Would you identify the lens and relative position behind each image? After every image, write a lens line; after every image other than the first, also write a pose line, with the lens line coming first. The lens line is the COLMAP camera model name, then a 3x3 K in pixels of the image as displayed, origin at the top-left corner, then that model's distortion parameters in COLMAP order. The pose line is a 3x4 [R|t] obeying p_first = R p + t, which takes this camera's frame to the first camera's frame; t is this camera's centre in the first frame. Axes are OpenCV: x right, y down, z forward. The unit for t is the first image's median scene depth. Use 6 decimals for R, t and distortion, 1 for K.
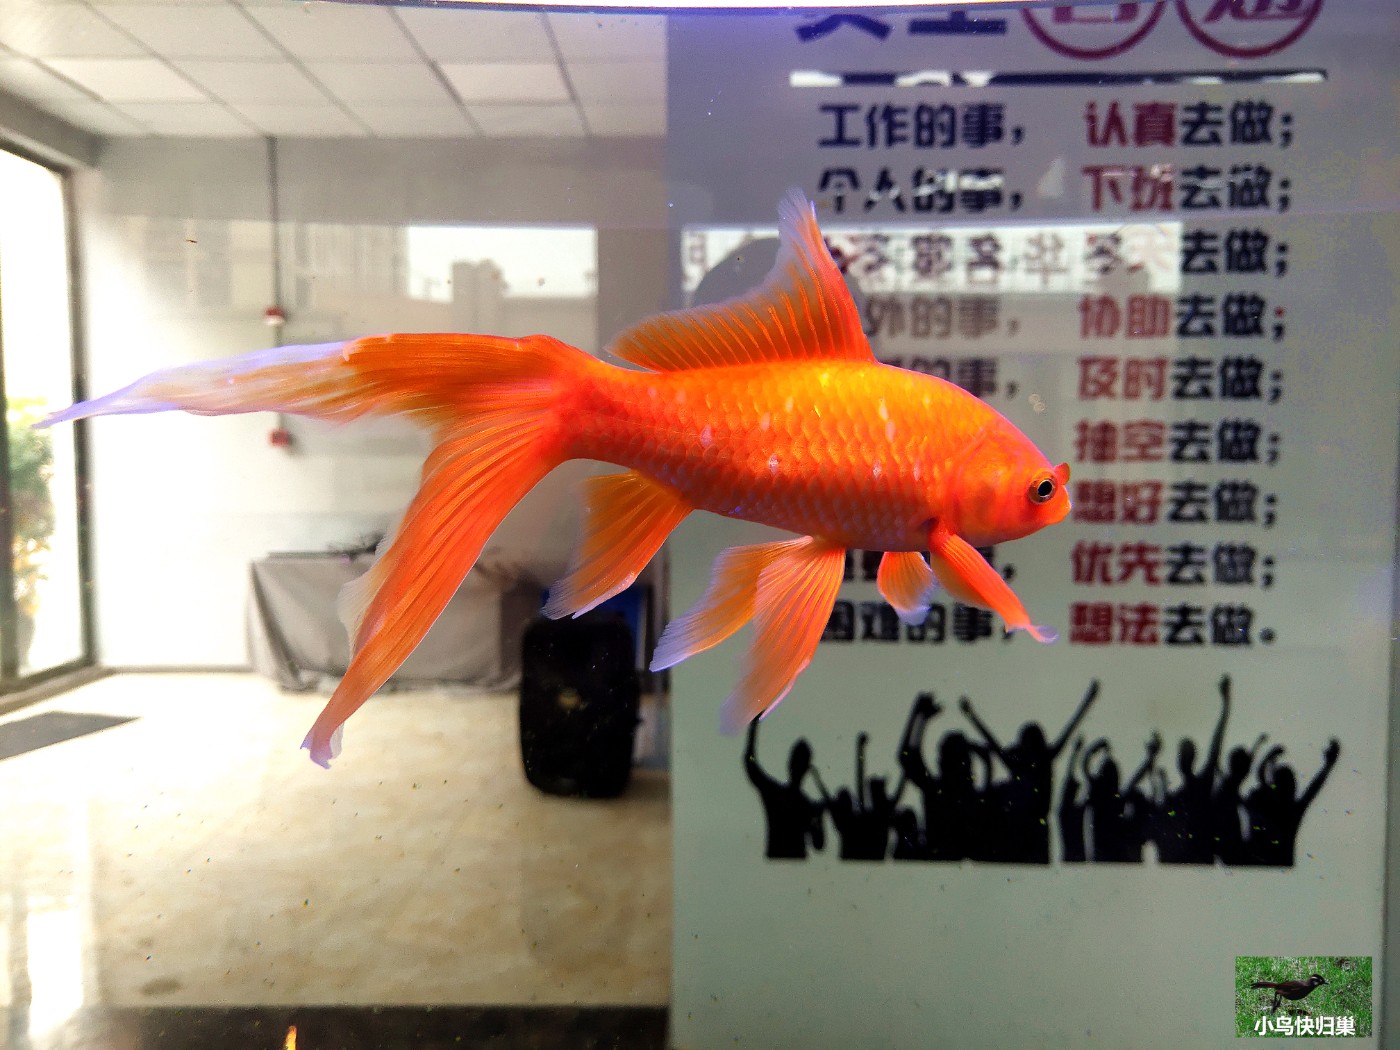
lens RADIAL K [[1078.2, 0, 704.4], [0, 1078.2, 504.4], [0, 0, 1]] dist [0.027810, -0.000460]
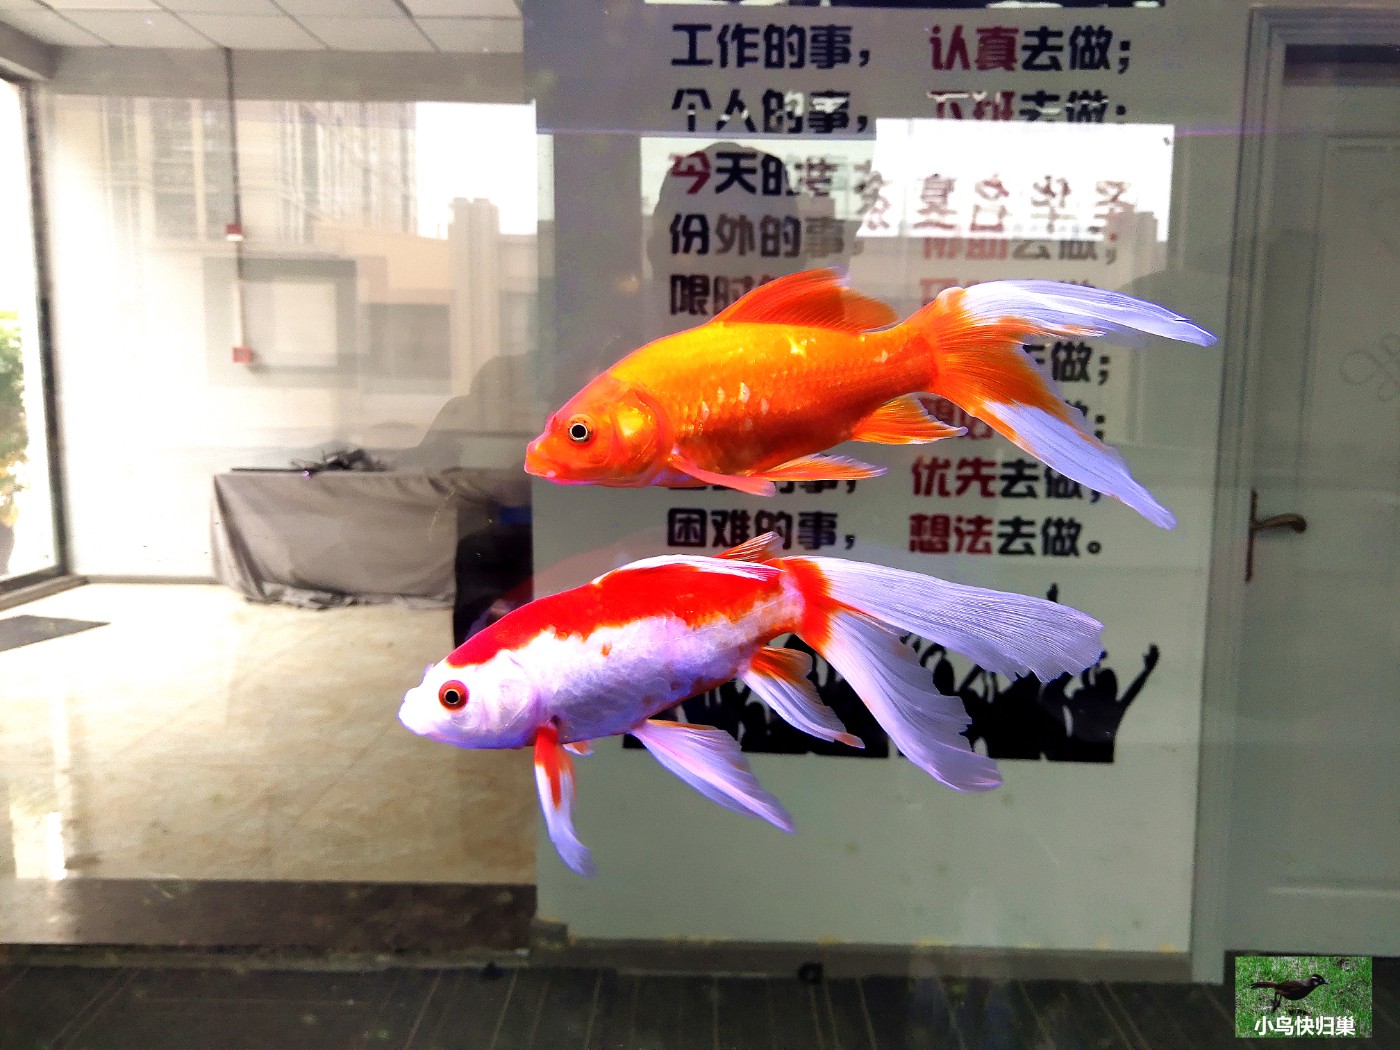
lens RADIAL K [[1078.2, 0, 704.4], [0, 1078.2, 504.4], [0, 0, 1]] dist [0.027810, -0.000460]
pose [[0.999836, 0.016416, -0.007590, 0.144082], [-0.015886, 0.997744, 0.065231, 0.016328], [0.008644, -0.065099, 0.997841, -0.051238]]
